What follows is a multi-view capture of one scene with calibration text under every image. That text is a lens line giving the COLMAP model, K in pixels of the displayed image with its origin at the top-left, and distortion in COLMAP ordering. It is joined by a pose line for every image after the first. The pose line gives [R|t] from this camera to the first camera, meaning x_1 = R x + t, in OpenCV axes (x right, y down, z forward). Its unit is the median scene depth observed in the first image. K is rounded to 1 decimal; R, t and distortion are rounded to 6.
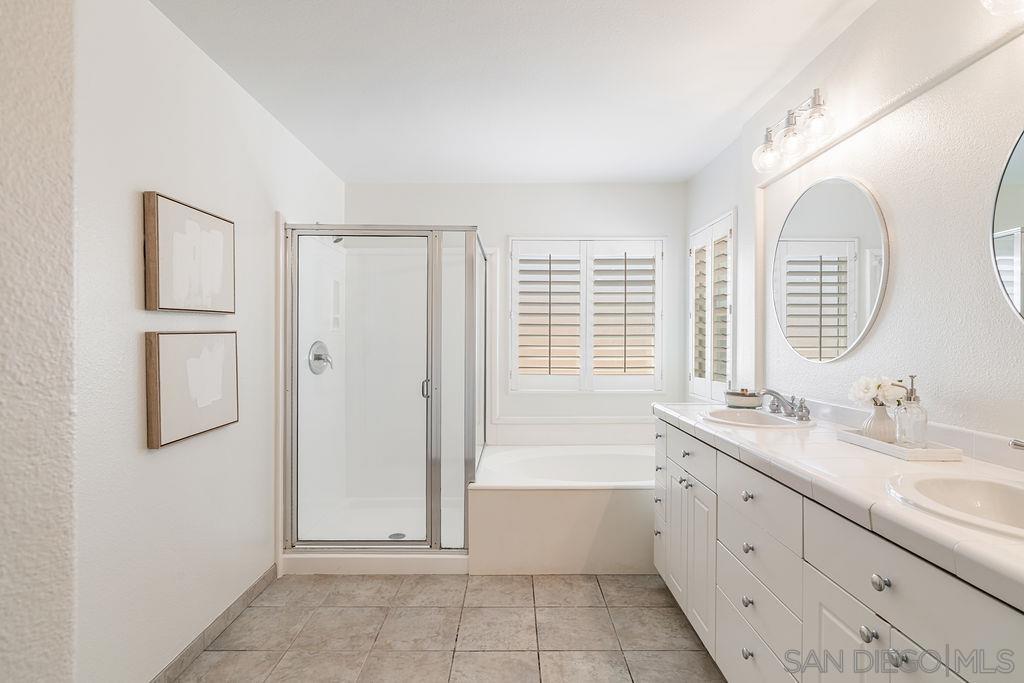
lens RADIAL K [[522.8, 0, 511.7], [0, 522.8, 331.0], [0, 0, 1]] dist [0.003115, -0.000215]
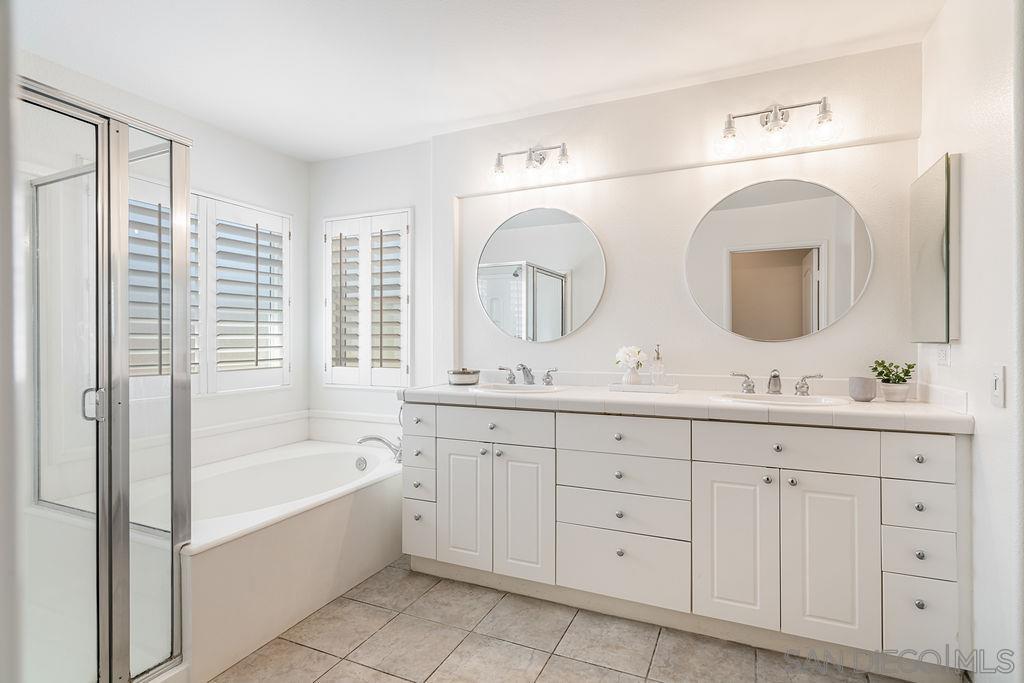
lens RADIAL K [[504.0, 0, 516.1], [0, 504.0, 327.7], [0, 0, 1]] dist [0.006521, 0.002709]
pose [[0.413791, 0.017106, 0.910211, -0.492443], [-0.012768, 0.999834, -0.012986, 0.032205], [-0.910283, -0.006248, 0.413940, 0.403188]]
